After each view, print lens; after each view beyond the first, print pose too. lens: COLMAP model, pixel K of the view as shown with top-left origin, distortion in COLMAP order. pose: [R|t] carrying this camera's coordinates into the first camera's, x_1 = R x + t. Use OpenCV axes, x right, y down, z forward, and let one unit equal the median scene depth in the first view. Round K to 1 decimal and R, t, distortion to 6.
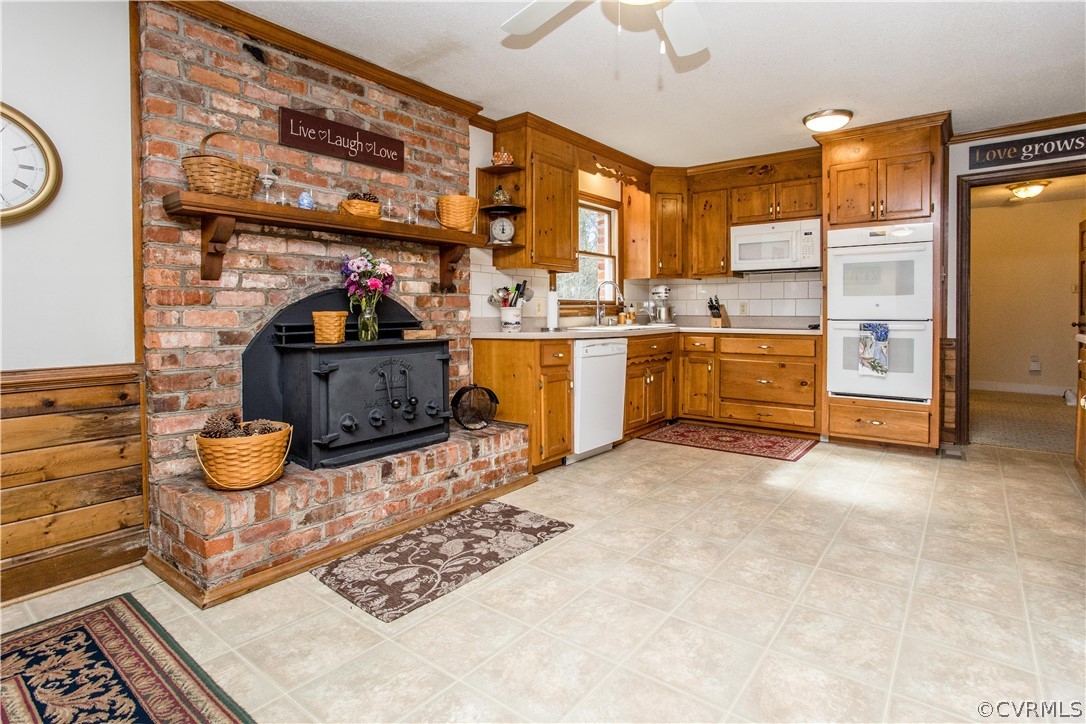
lens RADIAL K [[539.2, 0, 541.2], [0, 539.2, 314.8], [0, 0, 1]] dist [-0.000349, 0.000264]
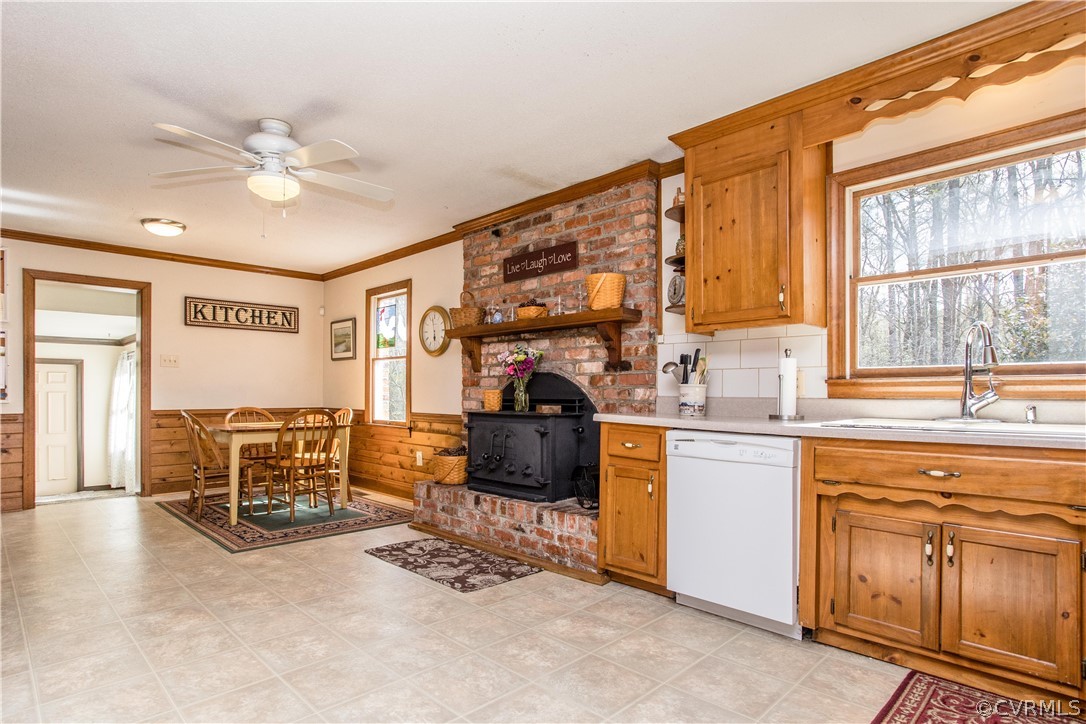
lens RADIAL K [[588.6, 0, 540.5], [0, 588.6, 394.0], [0, 0, 1]] dist [-0.002853, -0.000374]
pose [[-0.103314, 0.005388, -0.994634, 1.132772], [-0.007585, 0.999952, 0.006204, -0.004842], [0.994620, 0.008185, -0.103268, 1.203878]]
